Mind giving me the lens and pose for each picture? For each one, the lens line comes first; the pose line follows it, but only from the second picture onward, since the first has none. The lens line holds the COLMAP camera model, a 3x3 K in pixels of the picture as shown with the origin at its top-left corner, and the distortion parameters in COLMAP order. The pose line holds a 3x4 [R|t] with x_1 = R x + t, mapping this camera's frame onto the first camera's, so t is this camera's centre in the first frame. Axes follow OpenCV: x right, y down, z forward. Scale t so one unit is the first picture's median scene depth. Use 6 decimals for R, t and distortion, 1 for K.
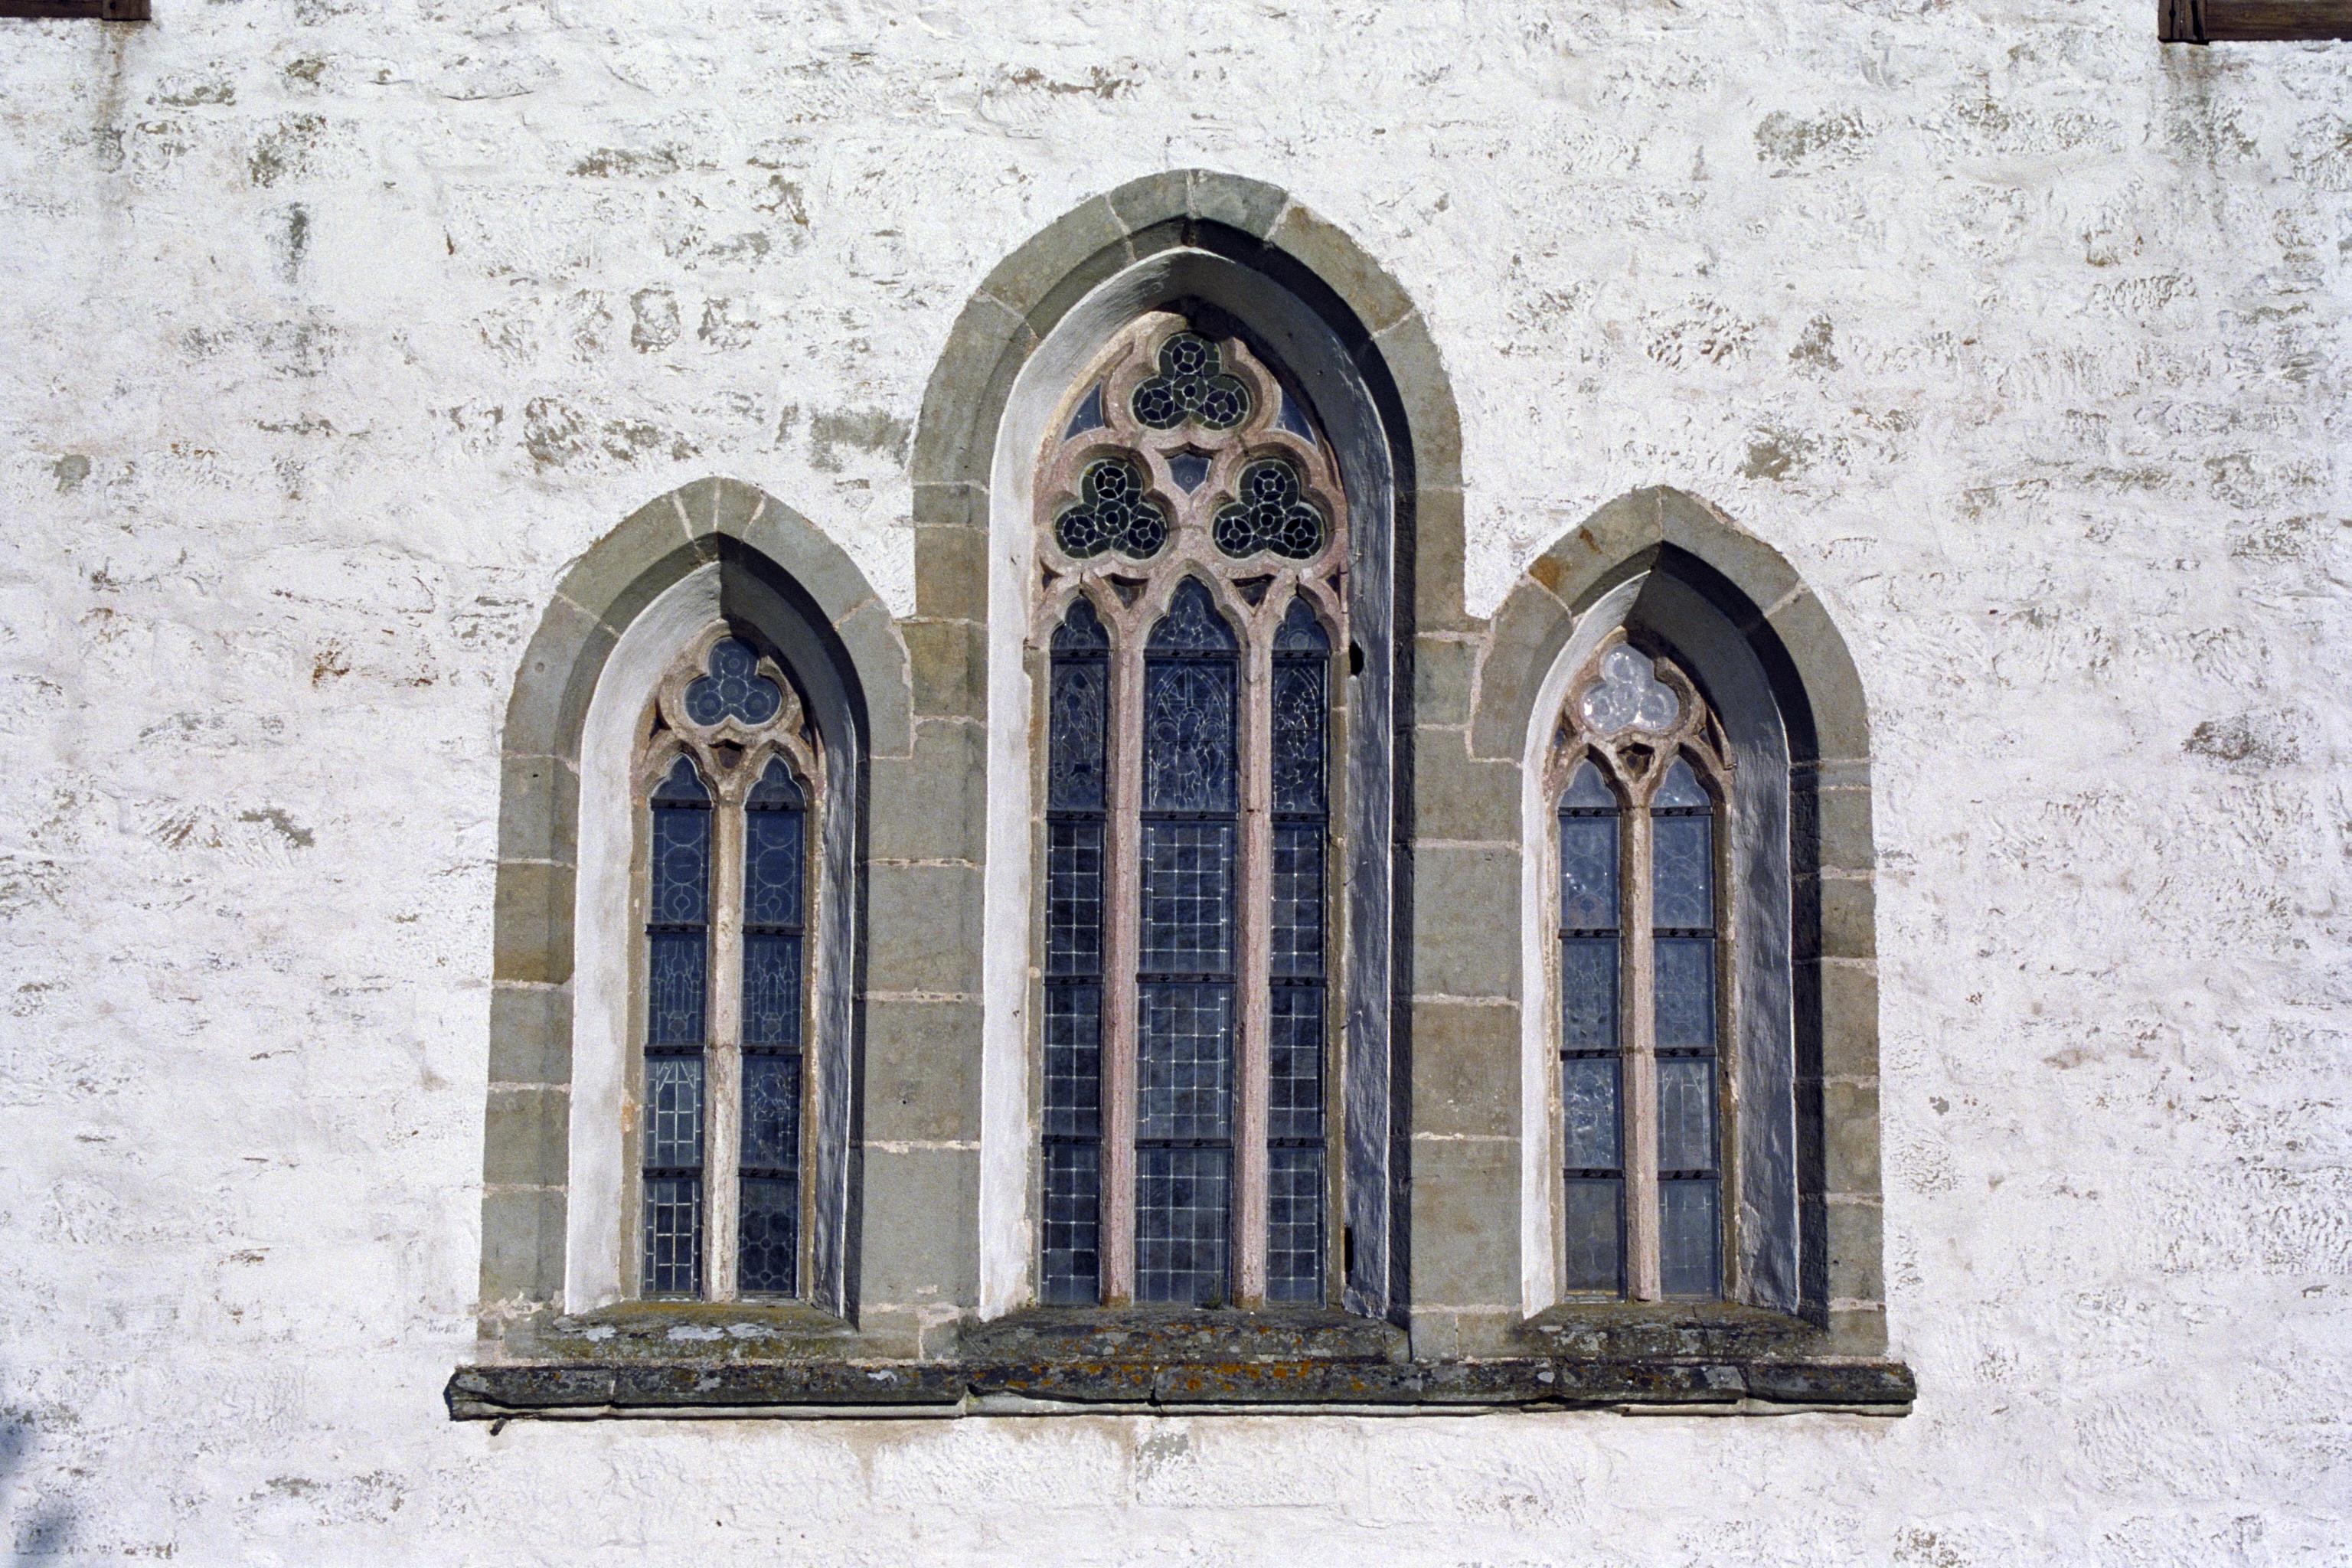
lens RADIAL K [[2973.5, 0, 1229.5], [0, 2973.5, 784.0], [0, 0, 1]] dist [0.025615, 0.018498]
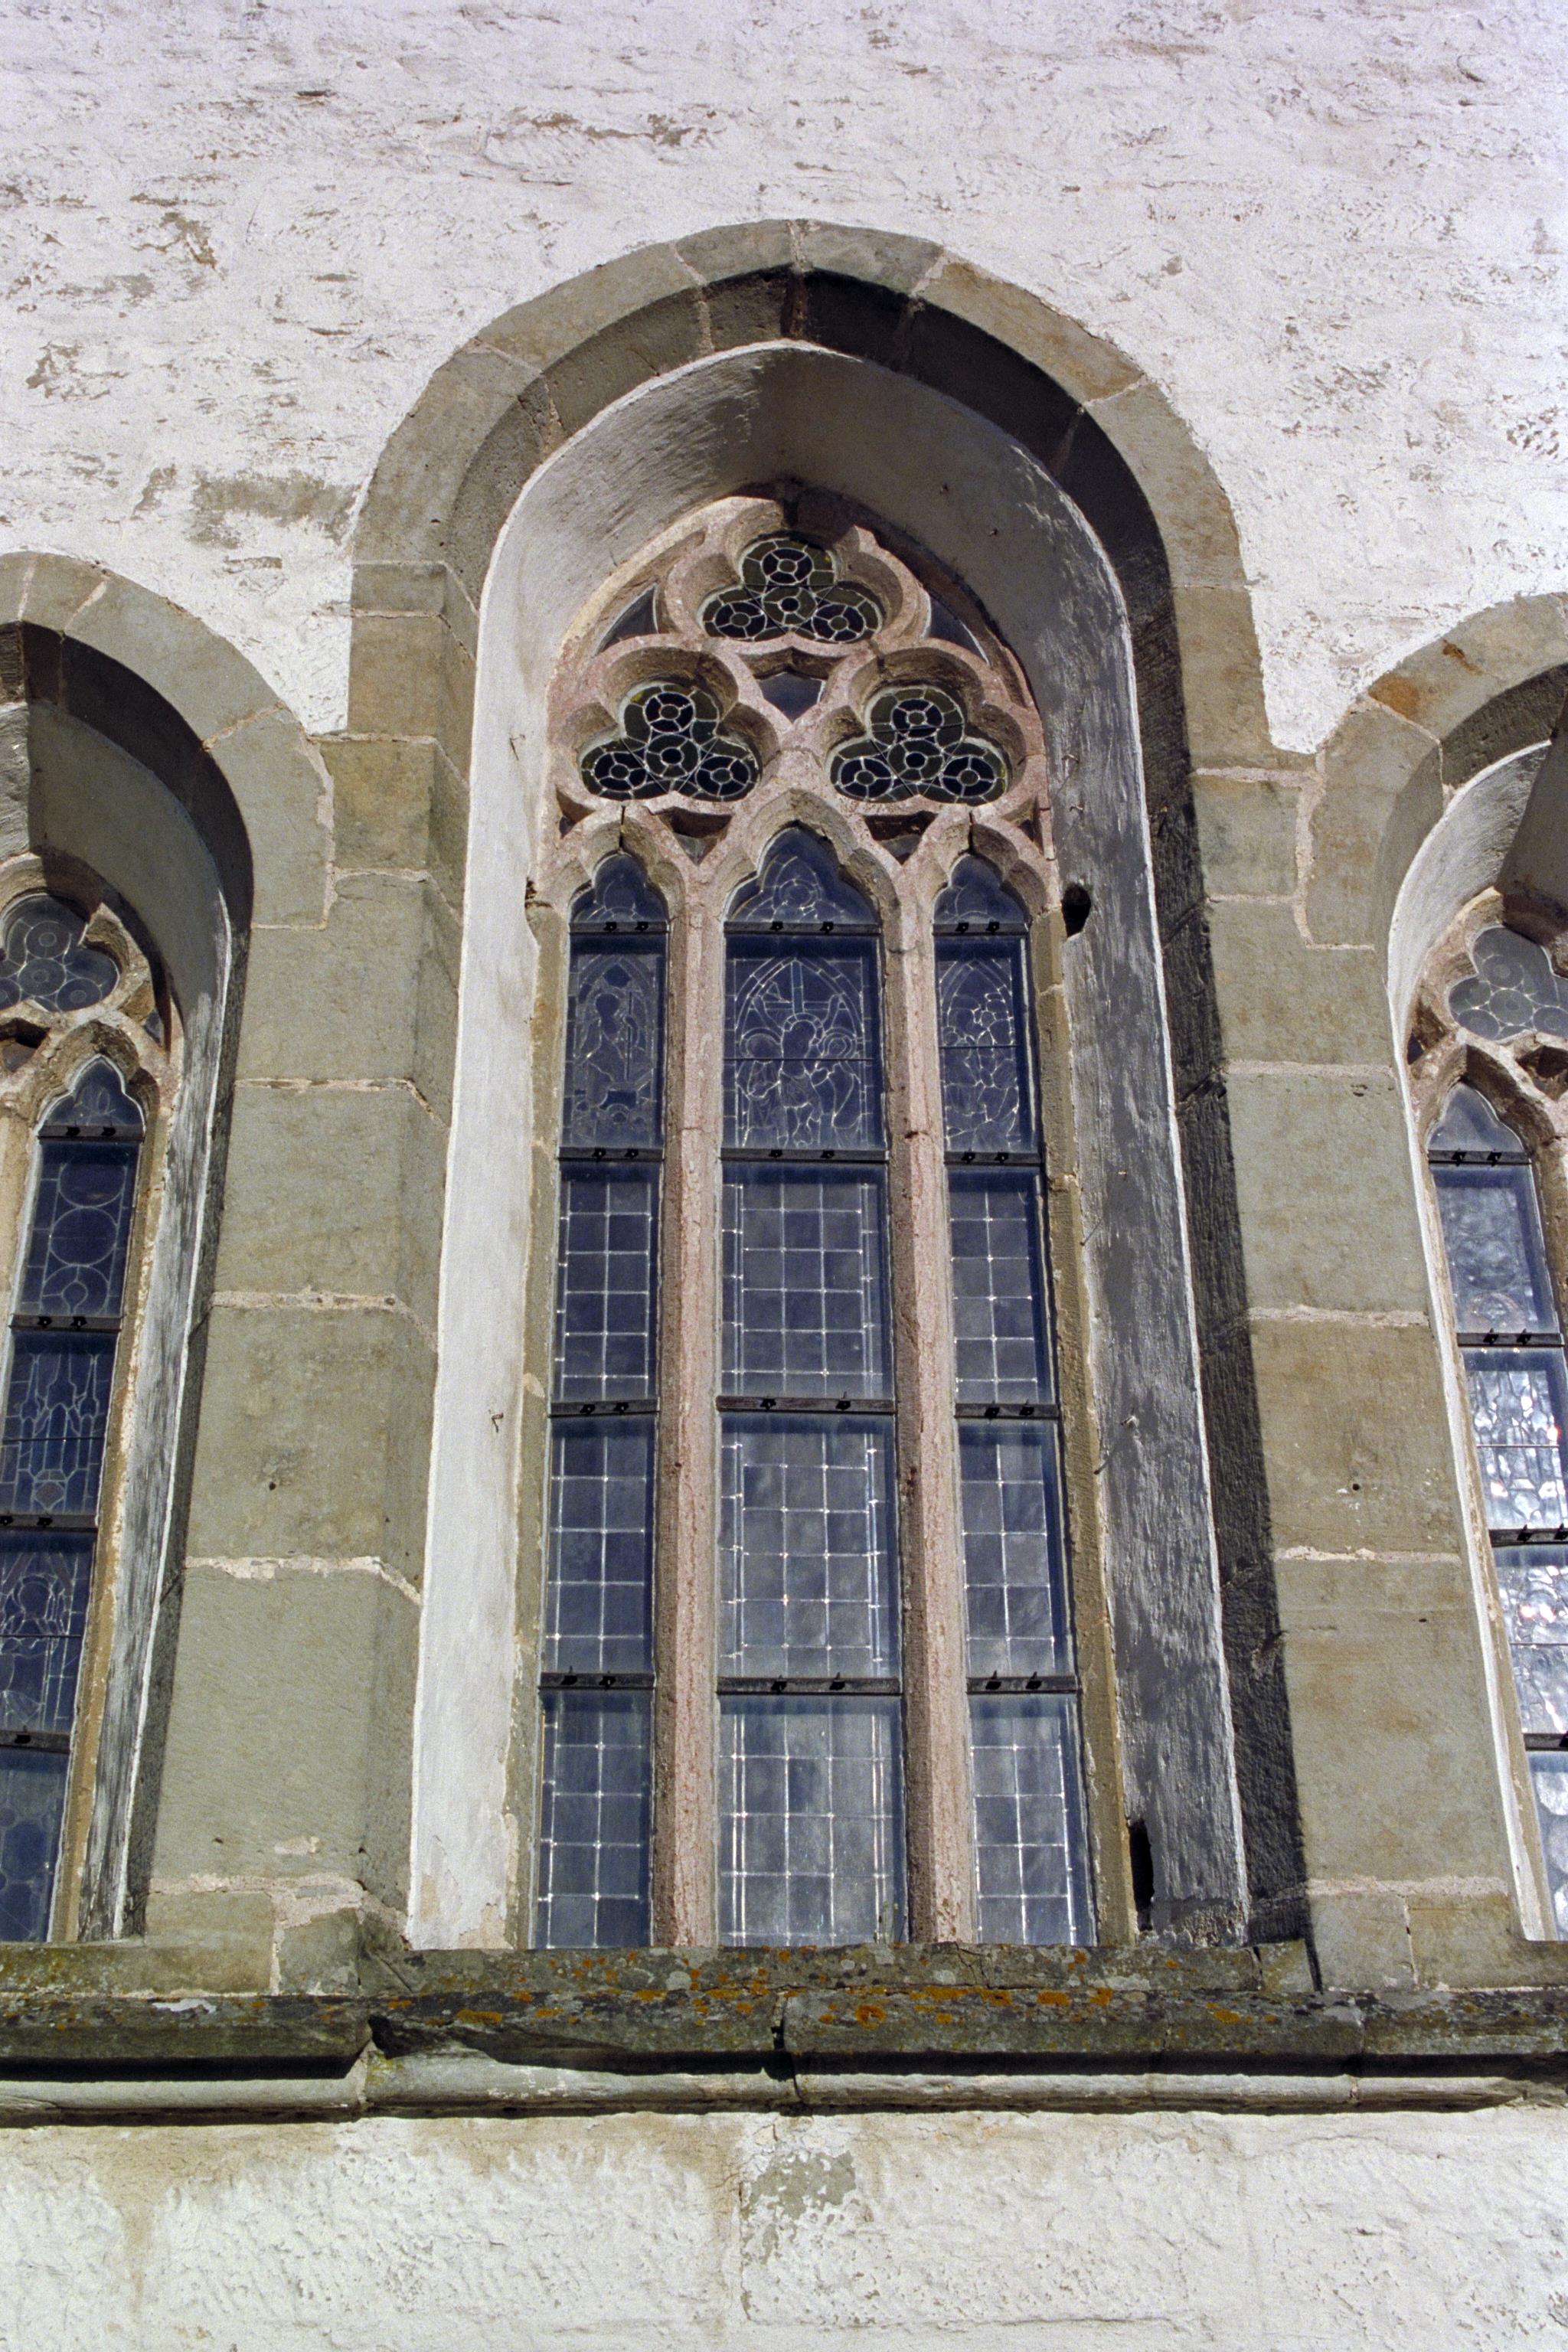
lens RADIAL K [[2677.3, 0, 784.0], [0, 2677.3, 1176.0], [0, 0, 1]] dist [-0.033827, 0.047021]
pose [[0.999568, -0.003479, 0.029178, -0.034066], [0.014816, 0.917188, -0.398178, 0.230391], [-0.025376, 0.398439, 0.916844, 0.536929]]
